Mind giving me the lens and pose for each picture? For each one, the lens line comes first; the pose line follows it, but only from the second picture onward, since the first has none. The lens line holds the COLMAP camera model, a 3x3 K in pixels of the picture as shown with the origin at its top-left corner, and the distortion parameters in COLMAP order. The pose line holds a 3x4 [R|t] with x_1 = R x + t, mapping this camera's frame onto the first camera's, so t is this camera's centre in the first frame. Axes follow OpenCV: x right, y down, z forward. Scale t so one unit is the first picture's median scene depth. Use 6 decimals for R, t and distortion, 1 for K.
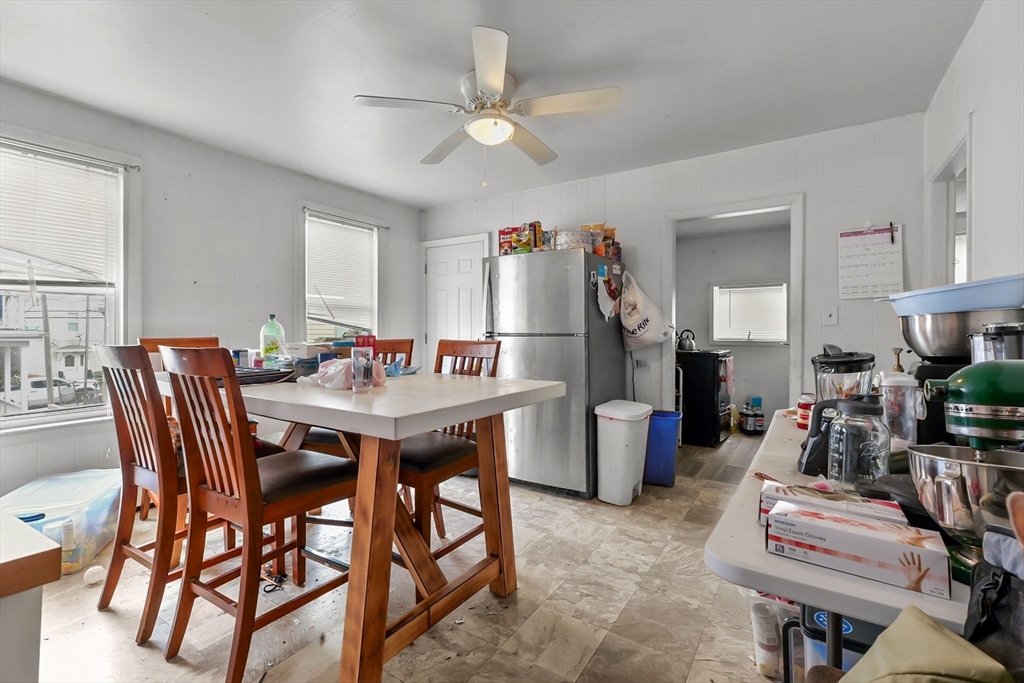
lens RADIAL K [[447.0, 0, 514.3], [0, 447.0, 335.1], [0, 0, 1]] dist [-0.001934, 0.002975]
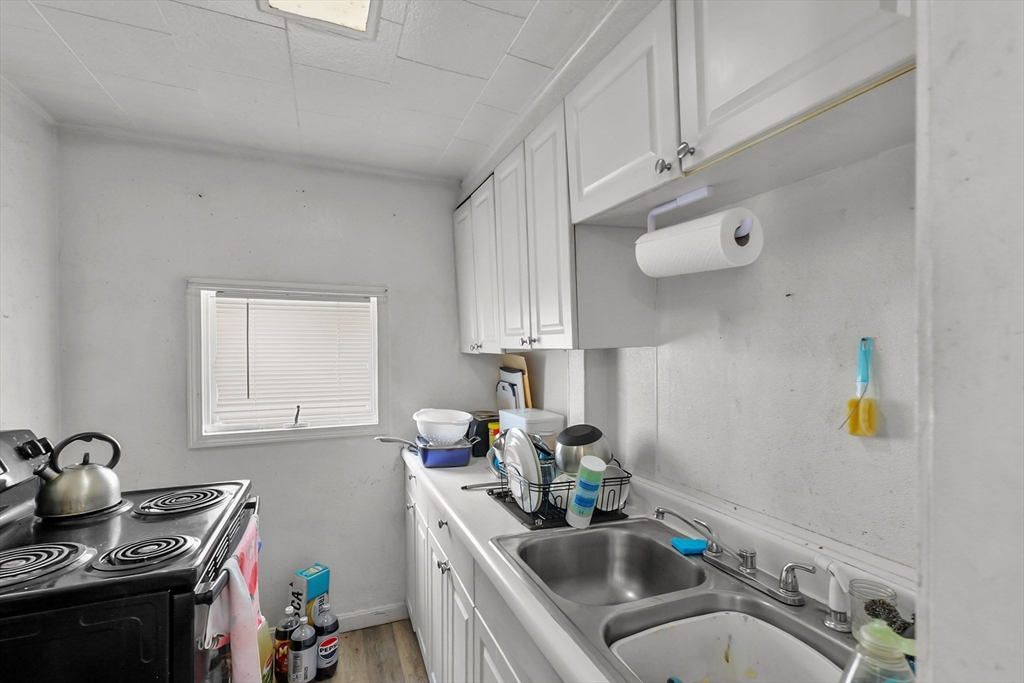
lens RADIAL K [[447.0, 0, 508.6], [0, 447.0, 348.4], [0, 0, 1]] dist [-0.001934, 0.002975]
pose [[0.561581, -0.004869, 0.827407, 0.290041], [0.008998, 0.999959, -0.000223, -0.058857], [-0.827373, 0.007570, 0.561602, 0.597620]]
